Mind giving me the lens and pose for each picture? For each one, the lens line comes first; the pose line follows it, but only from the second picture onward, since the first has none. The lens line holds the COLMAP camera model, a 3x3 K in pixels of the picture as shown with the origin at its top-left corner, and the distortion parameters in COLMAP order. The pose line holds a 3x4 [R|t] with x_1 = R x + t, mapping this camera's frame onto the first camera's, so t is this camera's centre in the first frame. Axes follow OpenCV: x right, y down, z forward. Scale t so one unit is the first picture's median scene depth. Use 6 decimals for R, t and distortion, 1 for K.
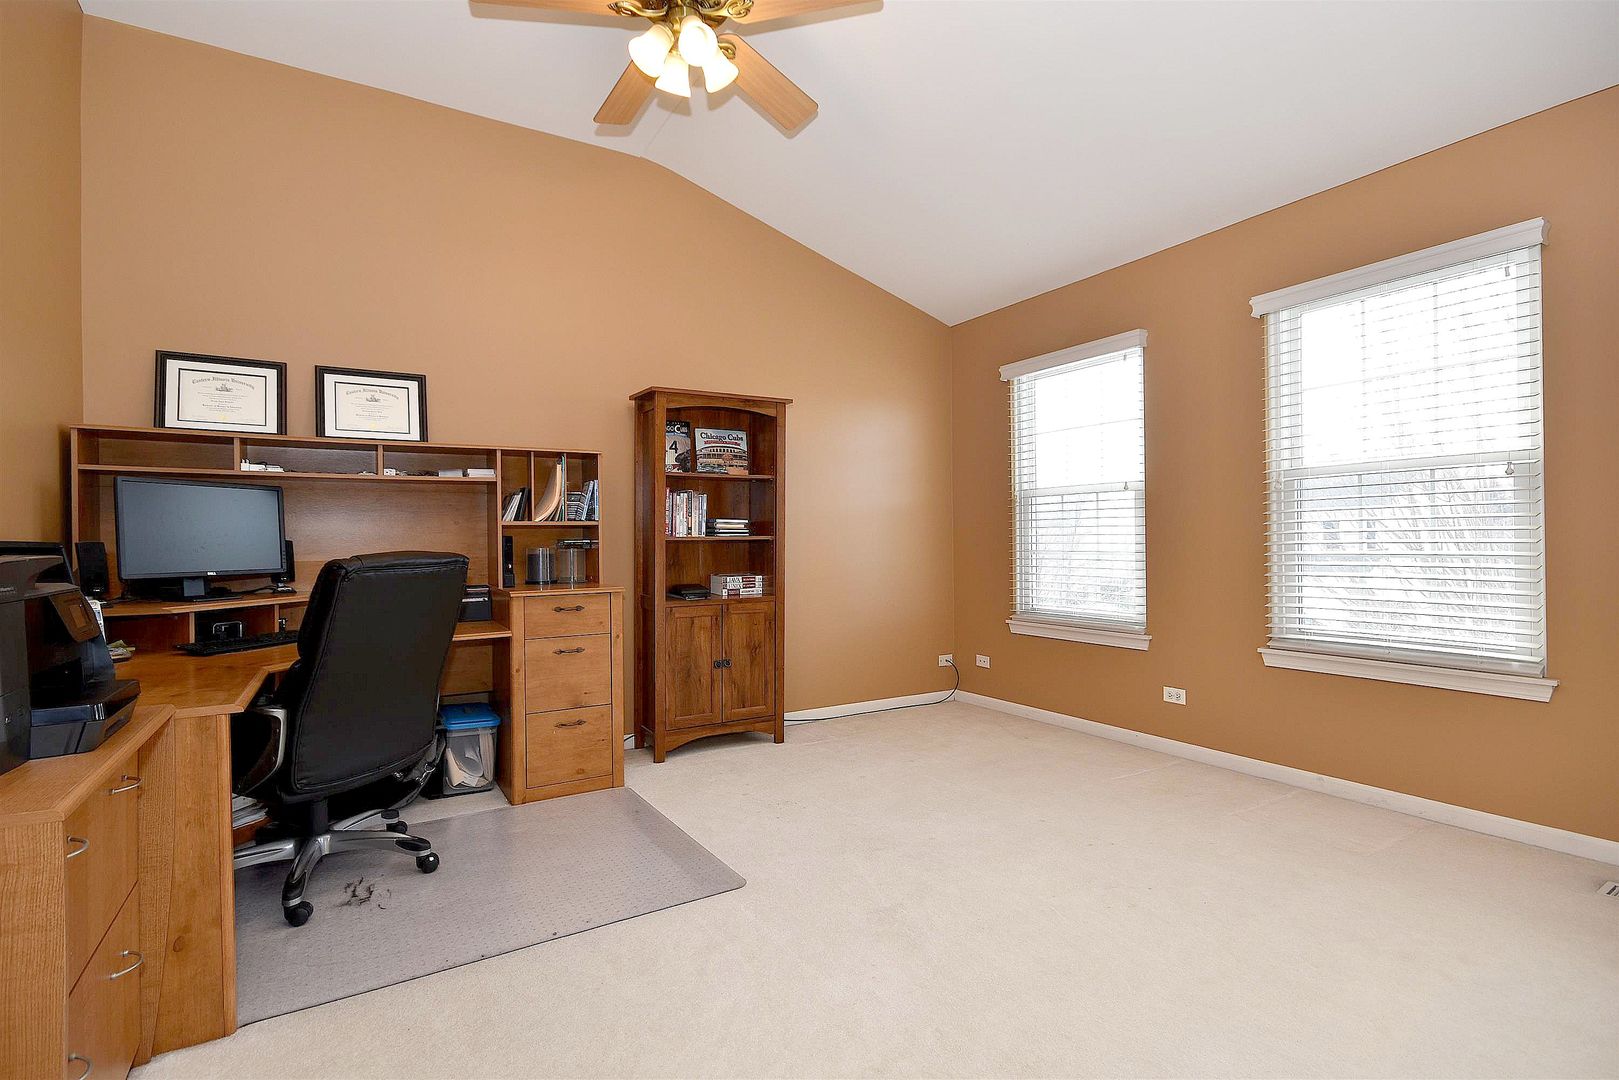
lens RADIAL K [[772.6, 0, 811.3], [0, 772.6, 540.0], [0, 0, 1]] dist [0.006083, 0.000285]
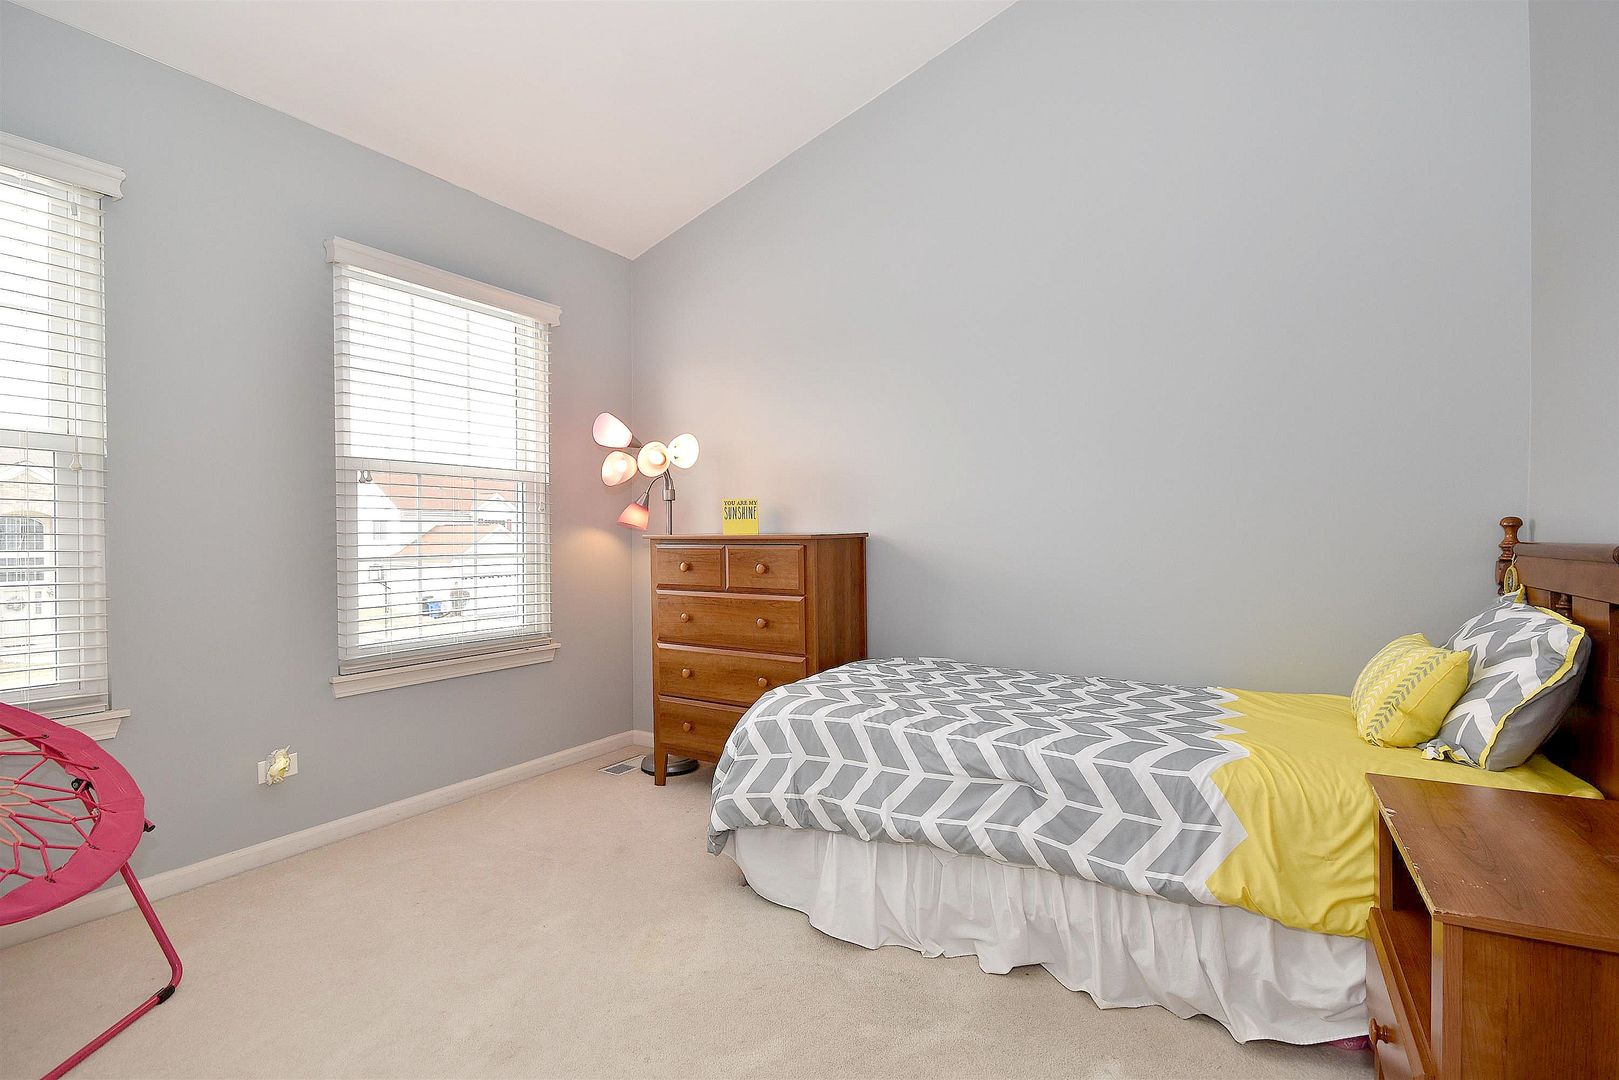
lens RADIAL K [[772.6, 0, 811.3], [0, 772.6, 540.0], [0, 0, 1]] dist [0.006083, 0.000285]
pose [[-0.448792, -0.004960, 0.893623, -0.372195], [-0.006673, 0.999975, 0.002199, -0.007787], [-0.893611, -0.004977, -0.448814, 0.982411]]
